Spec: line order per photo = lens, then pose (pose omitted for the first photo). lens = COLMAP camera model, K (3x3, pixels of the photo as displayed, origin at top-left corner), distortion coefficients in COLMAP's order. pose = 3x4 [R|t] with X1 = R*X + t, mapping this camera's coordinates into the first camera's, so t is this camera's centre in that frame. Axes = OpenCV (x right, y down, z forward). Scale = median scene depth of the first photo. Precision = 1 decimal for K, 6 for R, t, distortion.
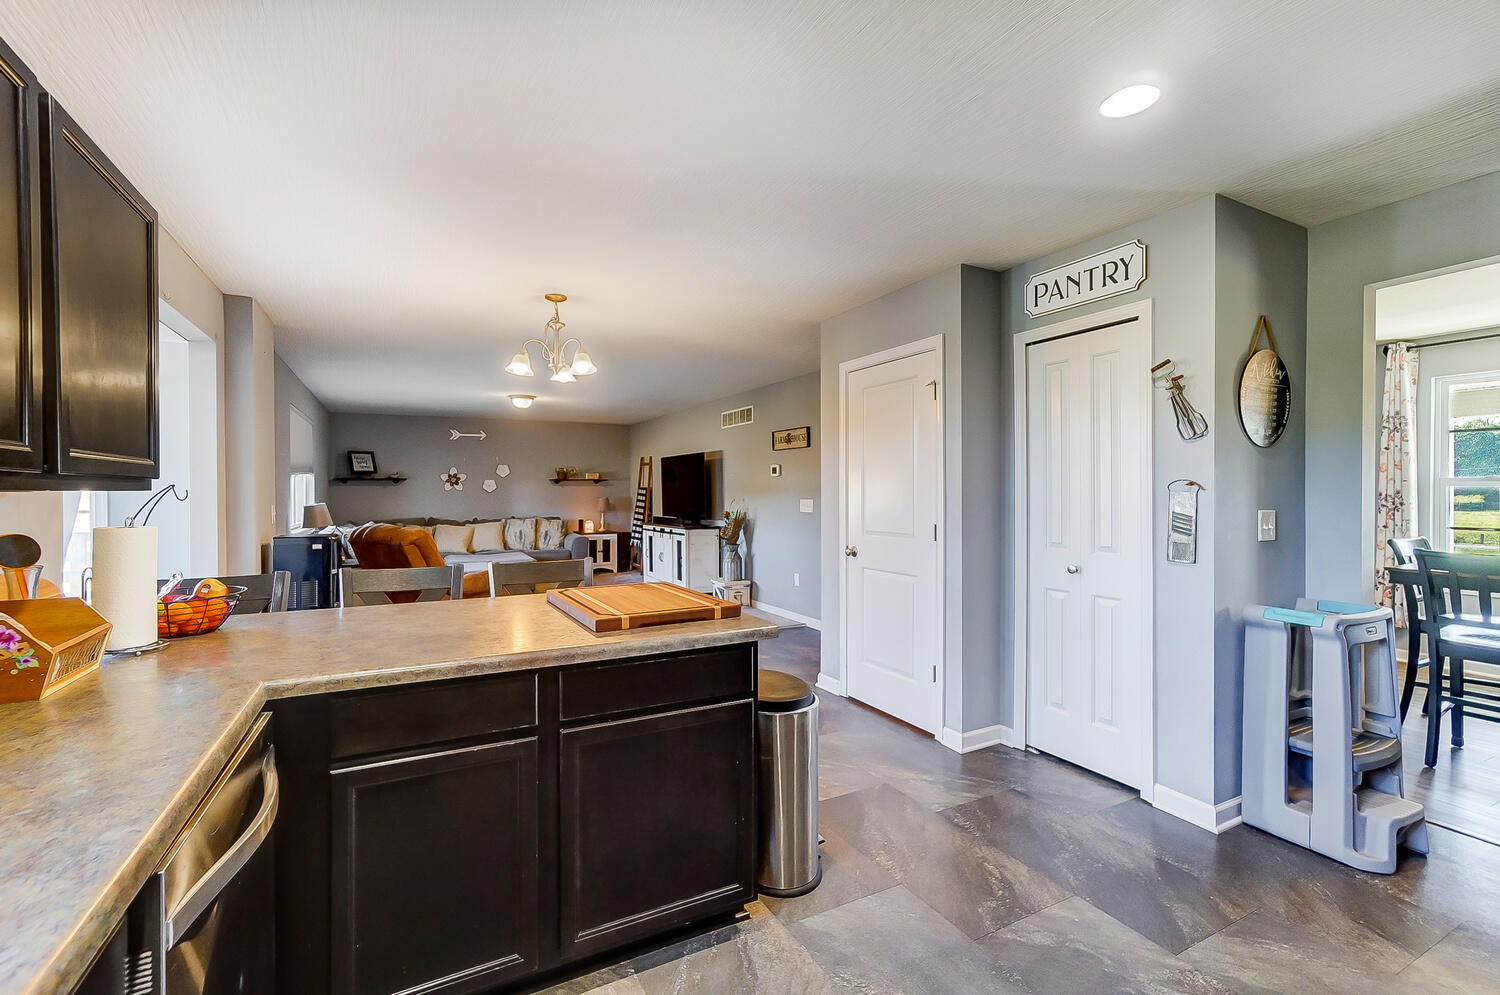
lens RADIAL K [[653.3, 0, 744.7], [0, 653.3, 491.5], [0, 0, 1]] dist [-0.022239, -0.000046]
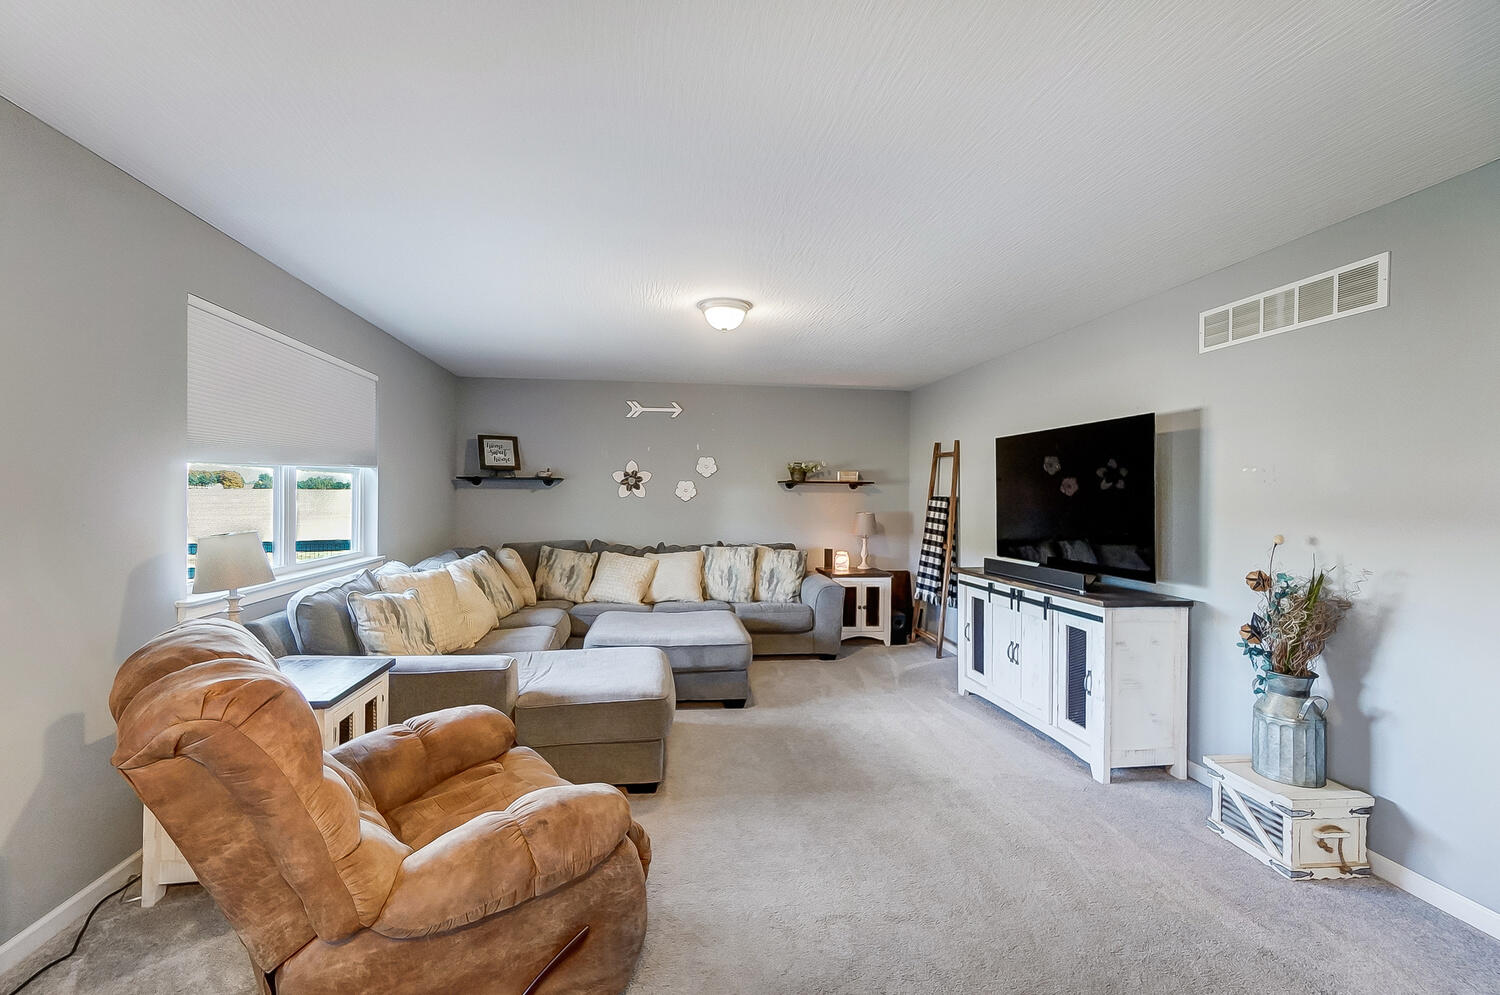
lens RADIAL K [[653.3, 0, 747.6], [0, 653.3, 493.6], [0, 0, 1]] dist [-0.022239, -0.000046]
pose [[0.943754, 0.012263, -0.330420, -0.133413], [-0.013442, 0.999909, -0.001283, -0.006088], [0.330374, 0.005652, 0.943833, 0.443285]]
